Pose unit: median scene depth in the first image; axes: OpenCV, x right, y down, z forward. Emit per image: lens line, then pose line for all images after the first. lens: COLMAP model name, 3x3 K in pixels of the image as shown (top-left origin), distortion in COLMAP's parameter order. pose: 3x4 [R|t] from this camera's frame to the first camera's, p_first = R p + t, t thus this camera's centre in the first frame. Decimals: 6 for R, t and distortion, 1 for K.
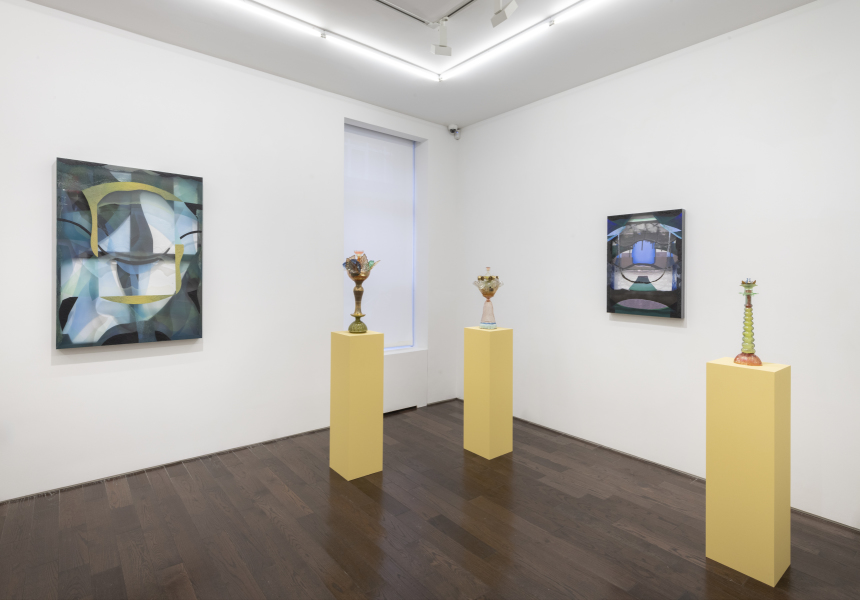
lens RADIAL K [[477.8, 0, 418.1], [0, 477.8, 276.7], [0, 0, 1]] dist [0.012070, -0.006011]
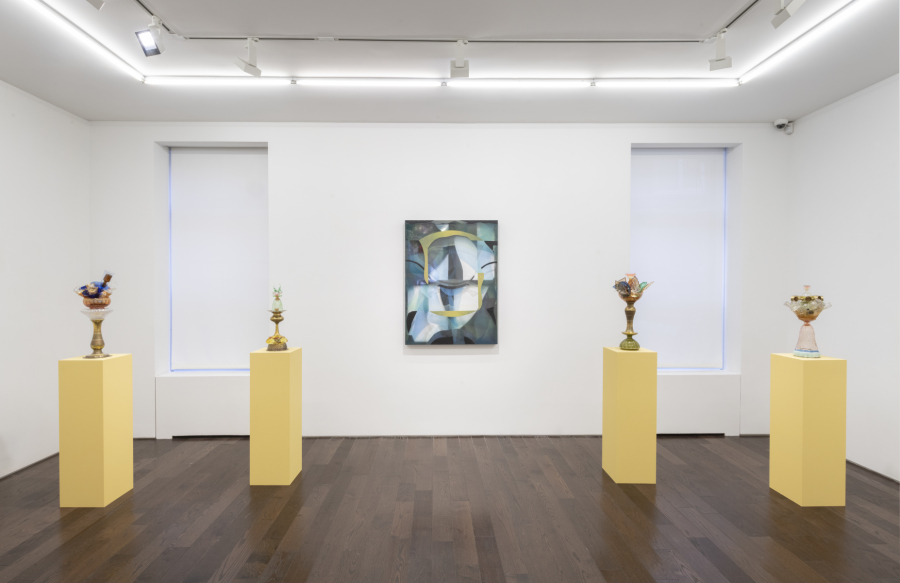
lens RADIAL K [[464.7, 0, 441.8], [0, 464.7, 295.9], [0, 0, 1]] dist [0.001378, -0.003235]
pose [[0.805493, 0.008183, -0.592549, 0.134936], [0.000316, 0.999899, 0.014237, -0.016542], [0.592605, -0.011655, 0.805409, -0.078046]]
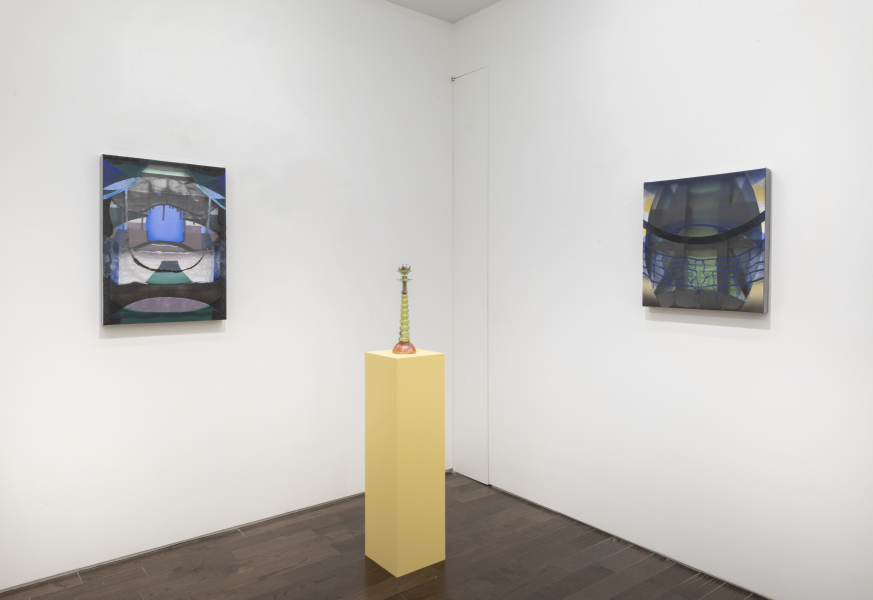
lens RADIAL K [[644.5, 0, 386.2], [0, 644.5, 278.1], [0, 0, 1]] dist [0.031398, 0.003051]
pose [[-0.038079, -0.024117, 0.998984, -0.428634], [-0.000206, 0.999709, 0.024127, 0.000530], [-0.999275, 0.000713, -0.038073, 0.784573]]
